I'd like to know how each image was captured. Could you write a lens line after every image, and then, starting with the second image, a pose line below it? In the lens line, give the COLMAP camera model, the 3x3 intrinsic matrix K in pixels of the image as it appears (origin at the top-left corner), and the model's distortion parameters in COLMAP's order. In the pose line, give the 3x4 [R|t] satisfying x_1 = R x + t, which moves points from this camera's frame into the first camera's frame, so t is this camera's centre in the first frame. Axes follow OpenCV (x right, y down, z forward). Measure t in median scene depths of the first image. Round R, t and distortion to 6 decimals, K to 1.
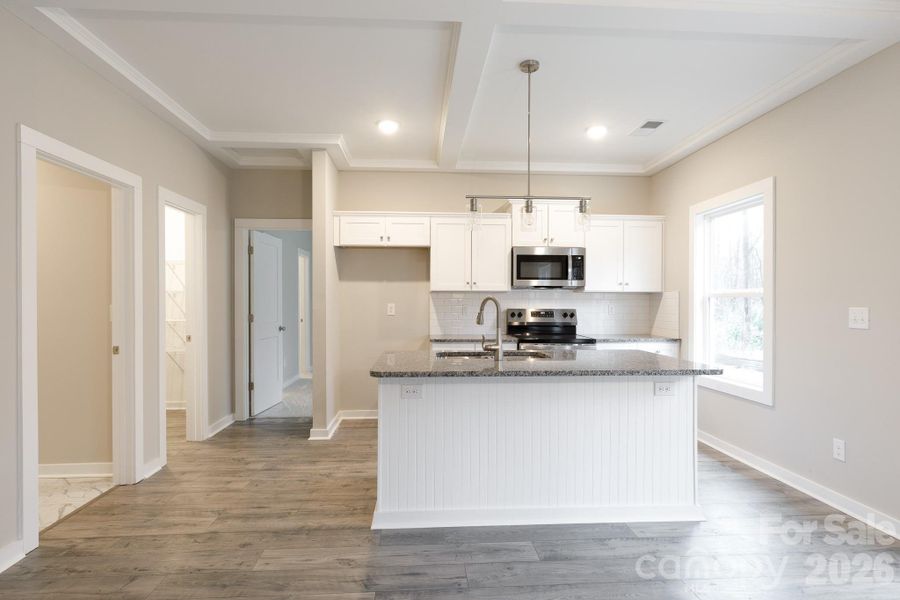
lens RADIAL K [[460.2, 0, 448.8], [0, 460.2, 306.0], [0, 0, 1]] dist [-0.003362, 0.003004]
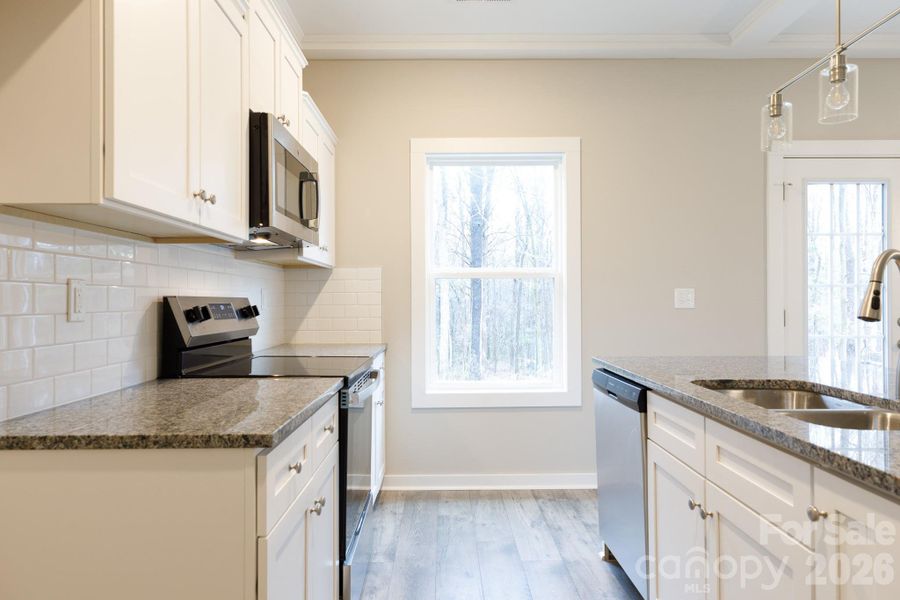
lens RADIAL K [[583.2, 0, 440.9], [0, 583.2, 301.4], [0, 0, 1]] dist [-0.024330, -0.003202]
pose [[0.058043, -0.004712, 0.998303, -0.331543], [0.015839, 0.999867, 0.003799, 0.013061], [-0.998188, 0.015591, 0.058110, 1.022086]]
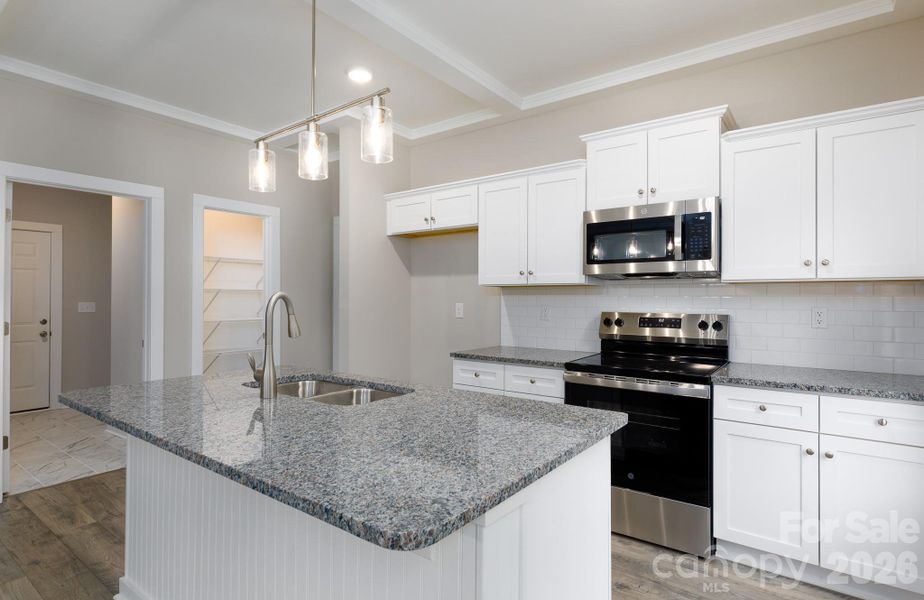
lens RADIAL K [[478.3, 0, 463.7], [0, 478.3, 293.6], [0, 0, 1]] dist [-0.001147, 0.001053]
pose [[0.762035, -0.008442, -0.647481, 0.518074], [-0.006086, 0.999777, -0.020198, -0.006201], [0.647508, 0.019332, 0.761814, 0.495250]]
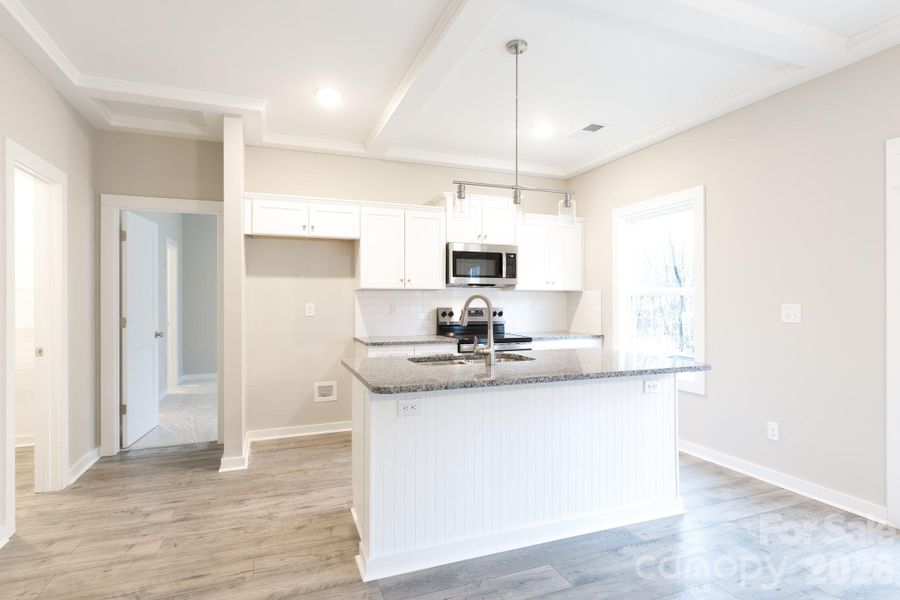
lens RADIAL K [[460.2, 0, 446.1], [0, 460.2, 299.6], [0, 0, 1]] dist [-0.003362, 0.003004]
pose [[0.955601, -0.002733, 0.294650, -0.173888], [0.006310, 0.999917, -0.011190, -0.000565], [-0.294595, 0.012552, 0.955540, 0.116780]]
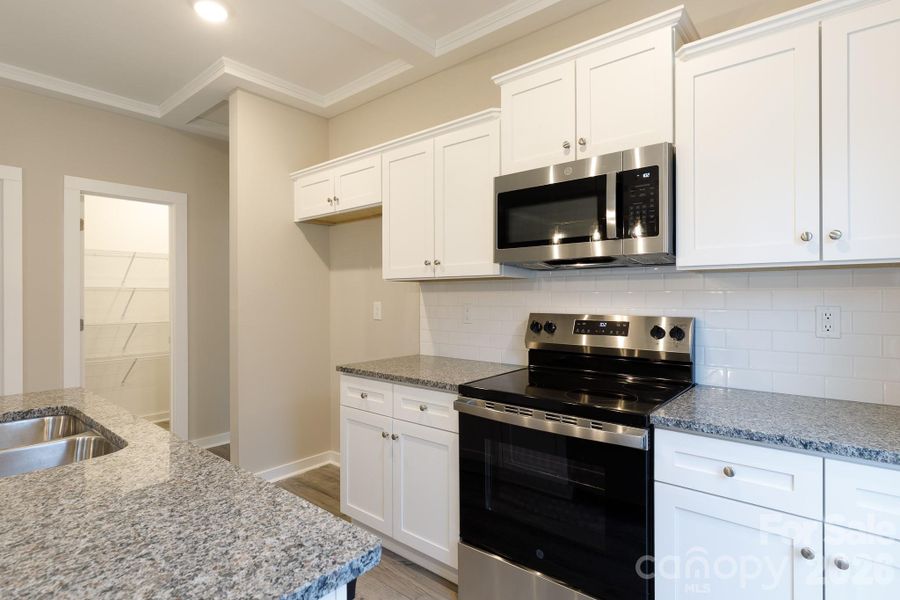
lens RADIAL K [[460.2, 0, 451.4], [0, 460.2, 293.8], [0, 0, 1]] dist [-0.003362, 0.003004]
pose [[0.722316, -0.010399, -0.691485, 0.507090], [-0.001052, 0.999869, -0.016136, -0.008001], [0.691563, 0.012383, 0.722210, 0.773963]]
